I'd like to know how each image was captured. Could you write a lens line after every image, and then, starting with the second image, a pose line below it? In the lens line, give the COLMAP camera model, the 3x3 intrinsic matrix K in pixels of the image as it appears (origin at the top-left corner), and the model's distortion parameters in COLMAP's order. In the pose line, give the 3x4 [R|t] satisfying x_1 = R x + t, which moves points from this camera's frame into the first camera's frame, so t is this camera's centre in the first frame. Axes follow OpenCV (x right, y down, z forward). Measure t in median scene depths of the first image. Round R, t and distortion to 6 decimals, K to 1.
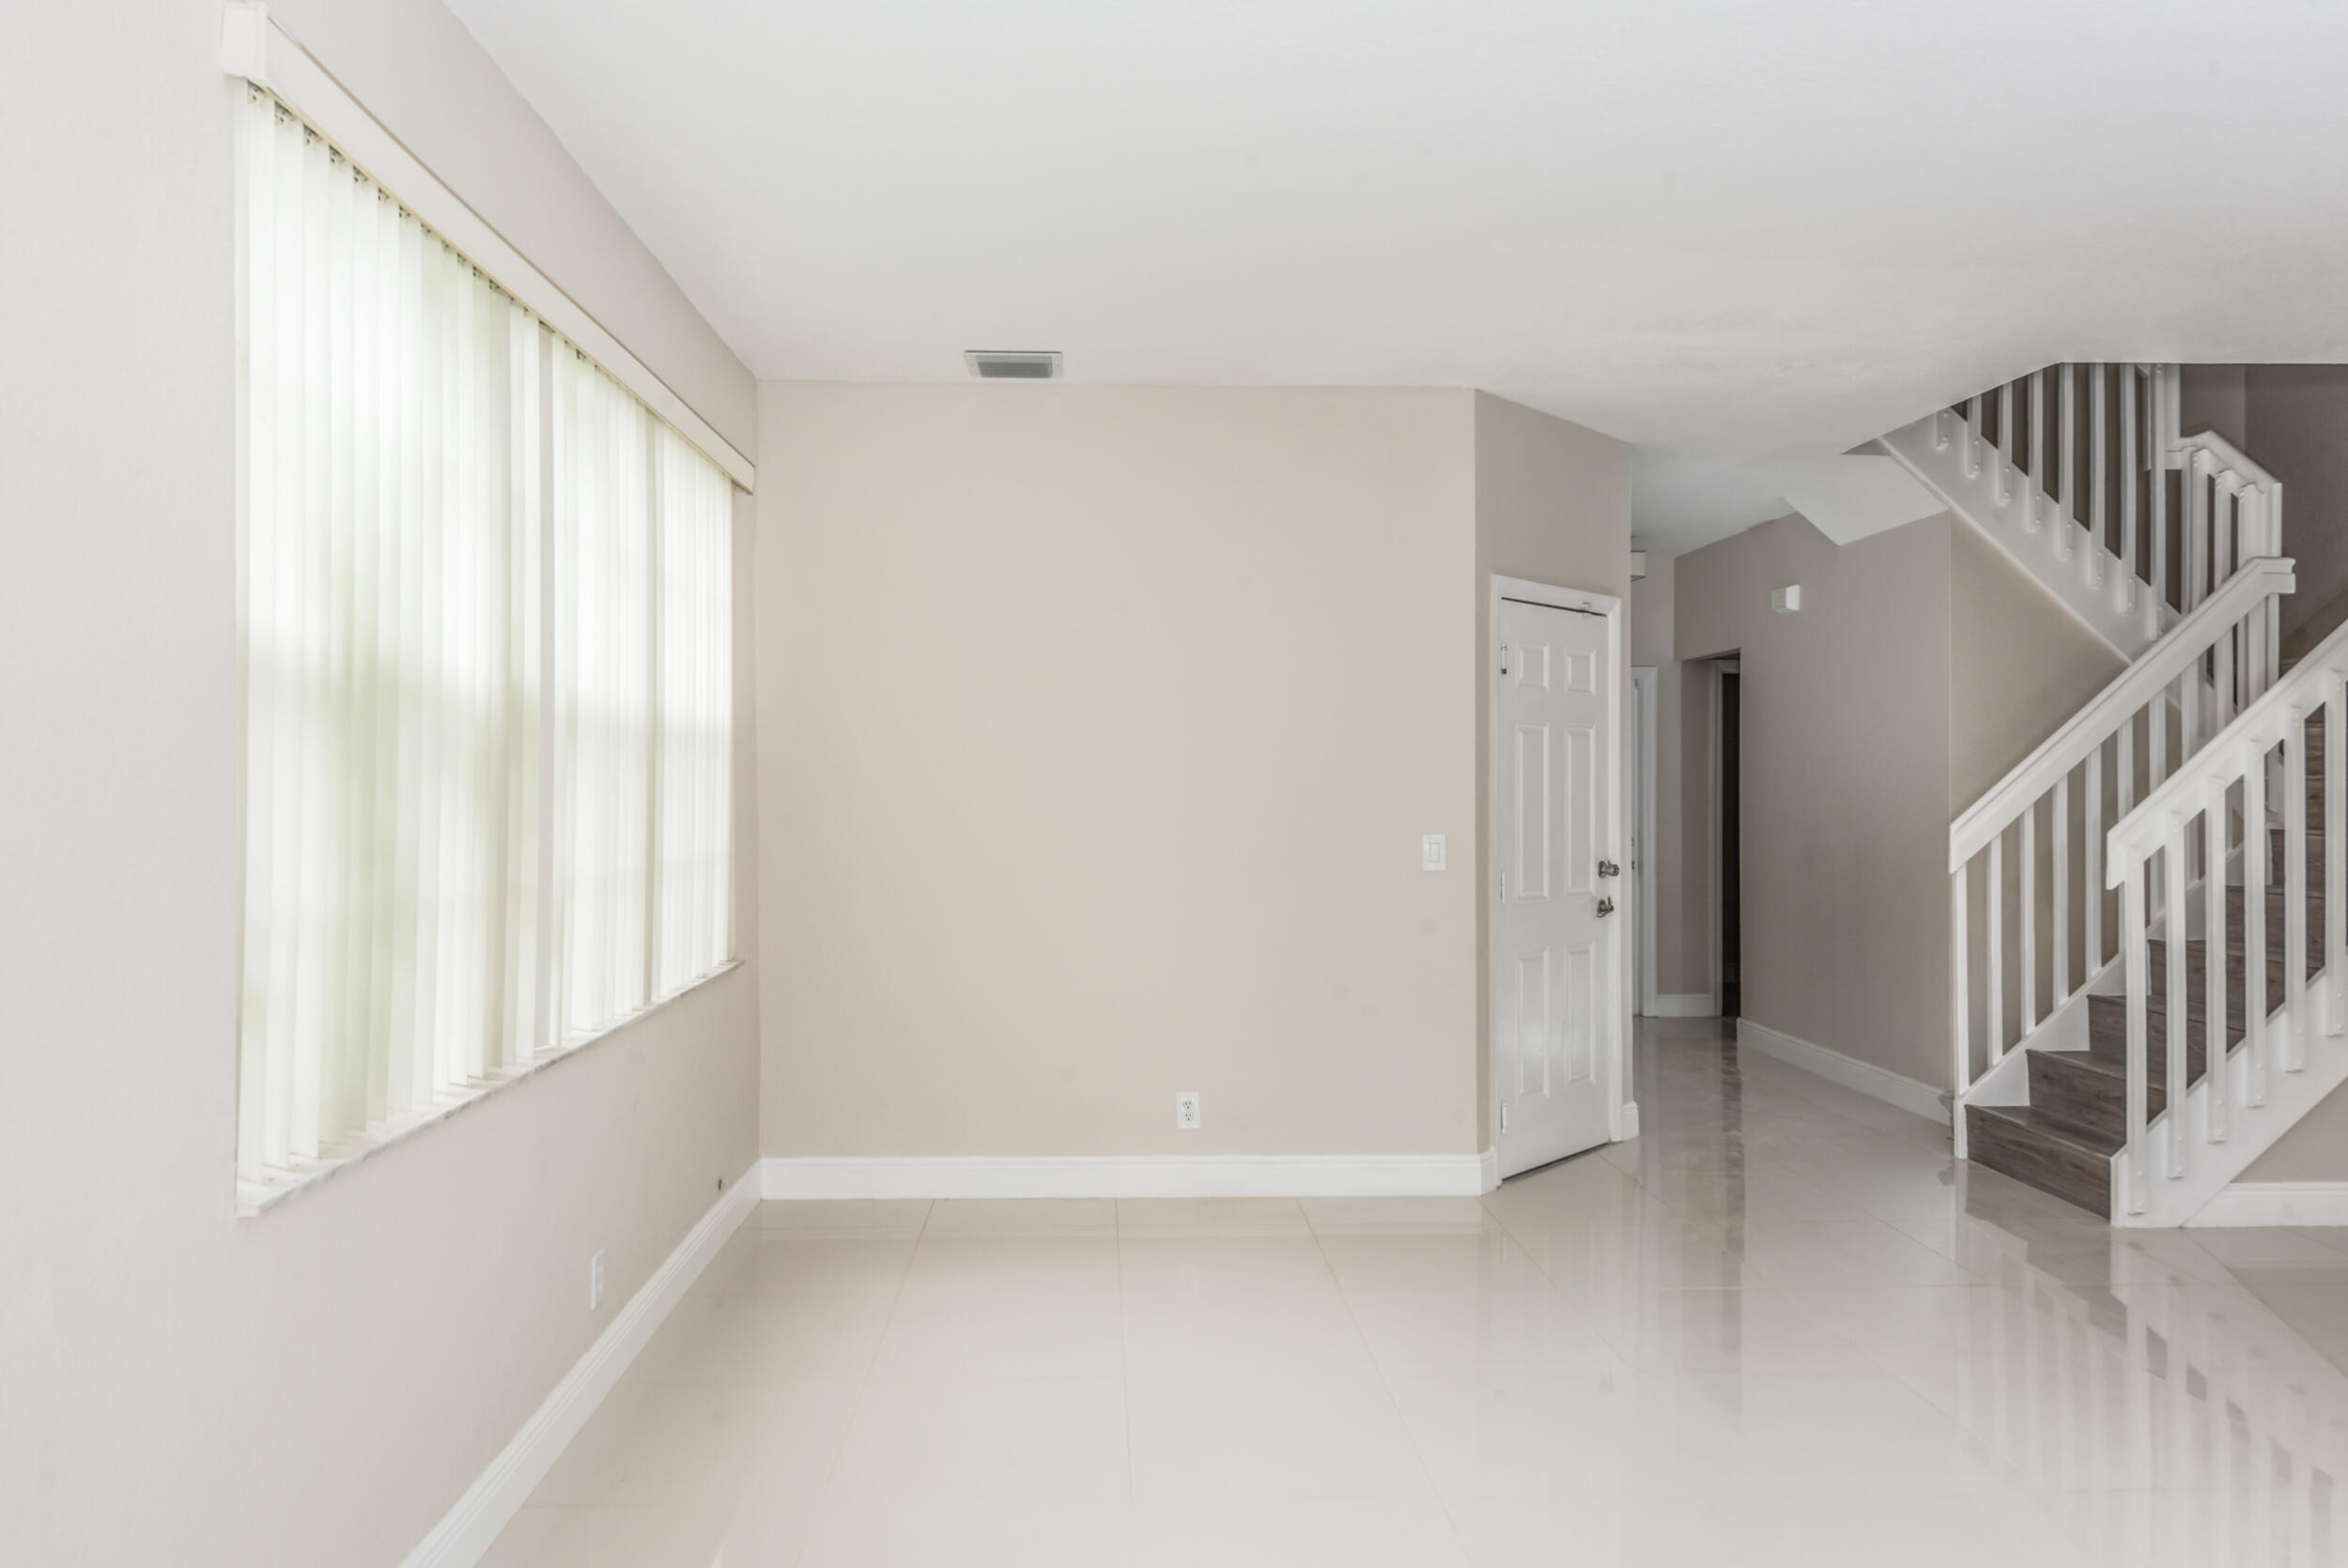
lens RADIAL K [[1584.0, 0, 1176.7], [0, 1584.0, 772.9], [0, 0, 1]] dist [0.021147, 0.006859]
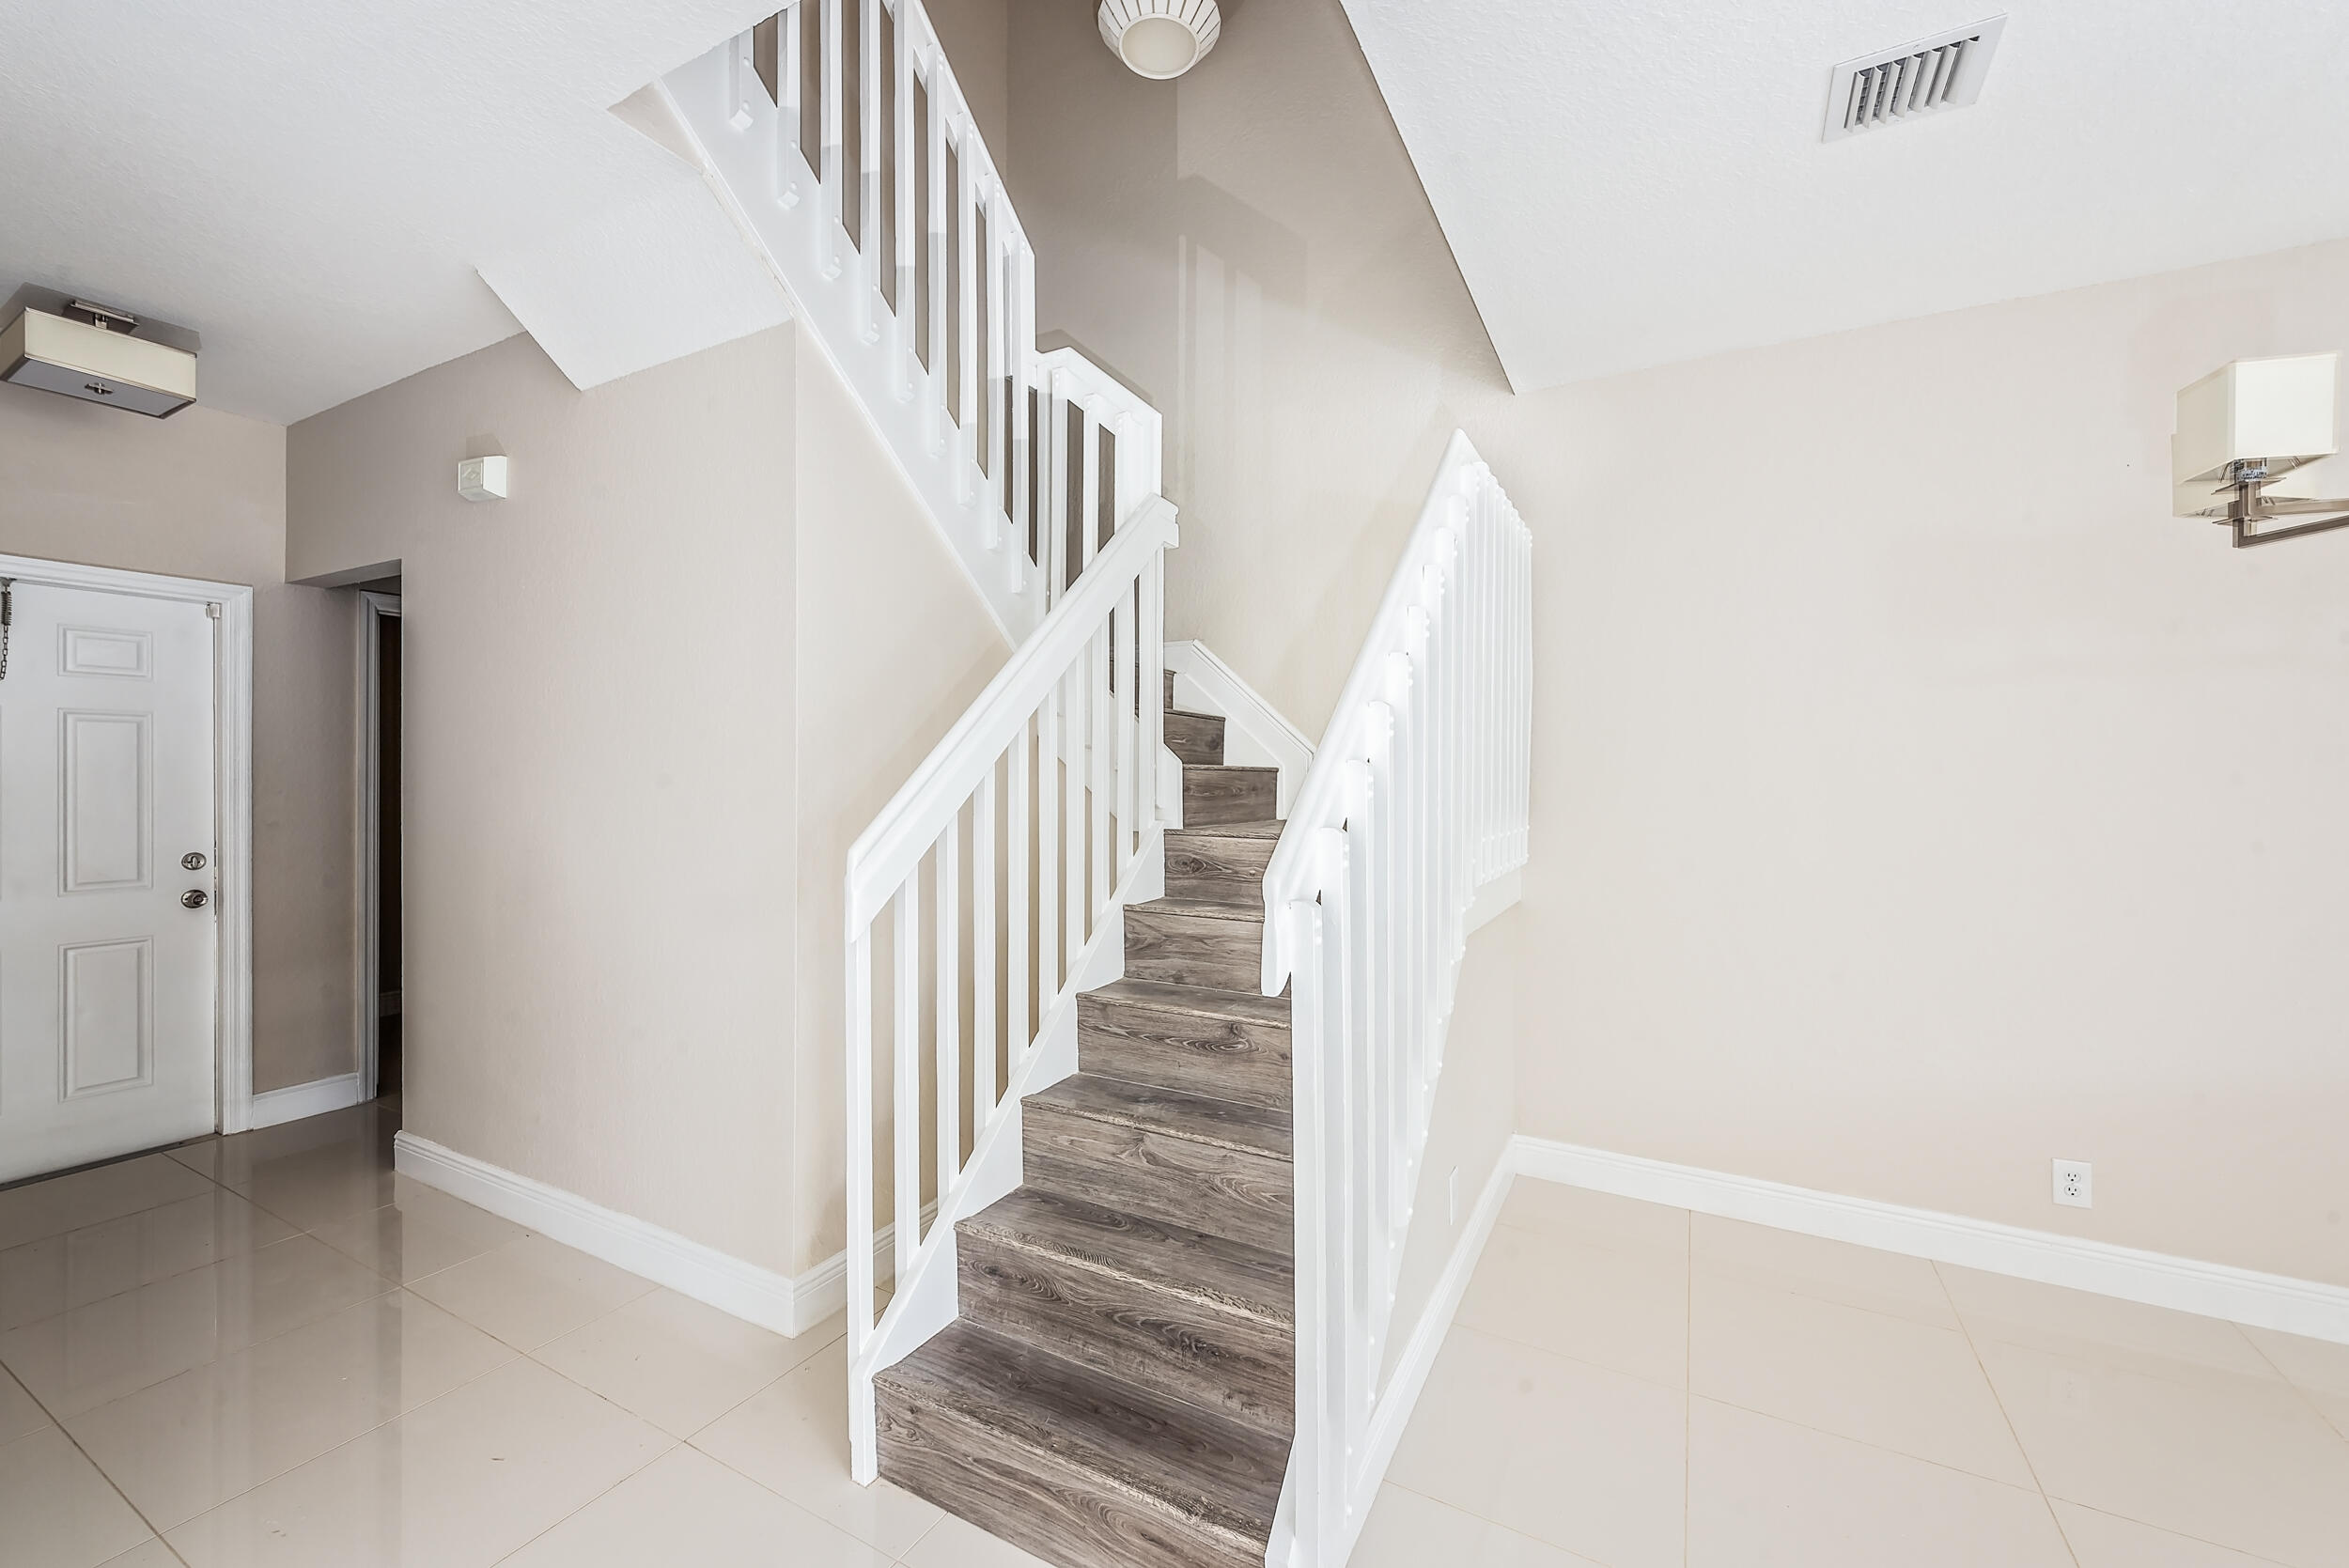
lens RADIAL K [[969.5, 0, 1189.3], [0, 969.5, 784.0], [0, 0, 1]] dist [0.009748, -0.003704]
pose [[0.541904, -0.004016, 0.840431, 0.258448], [-0.007772, 0.999922, 0.009790, 0.006523], [-0.840404, -0.011838, 0.541831, 0.681080]]
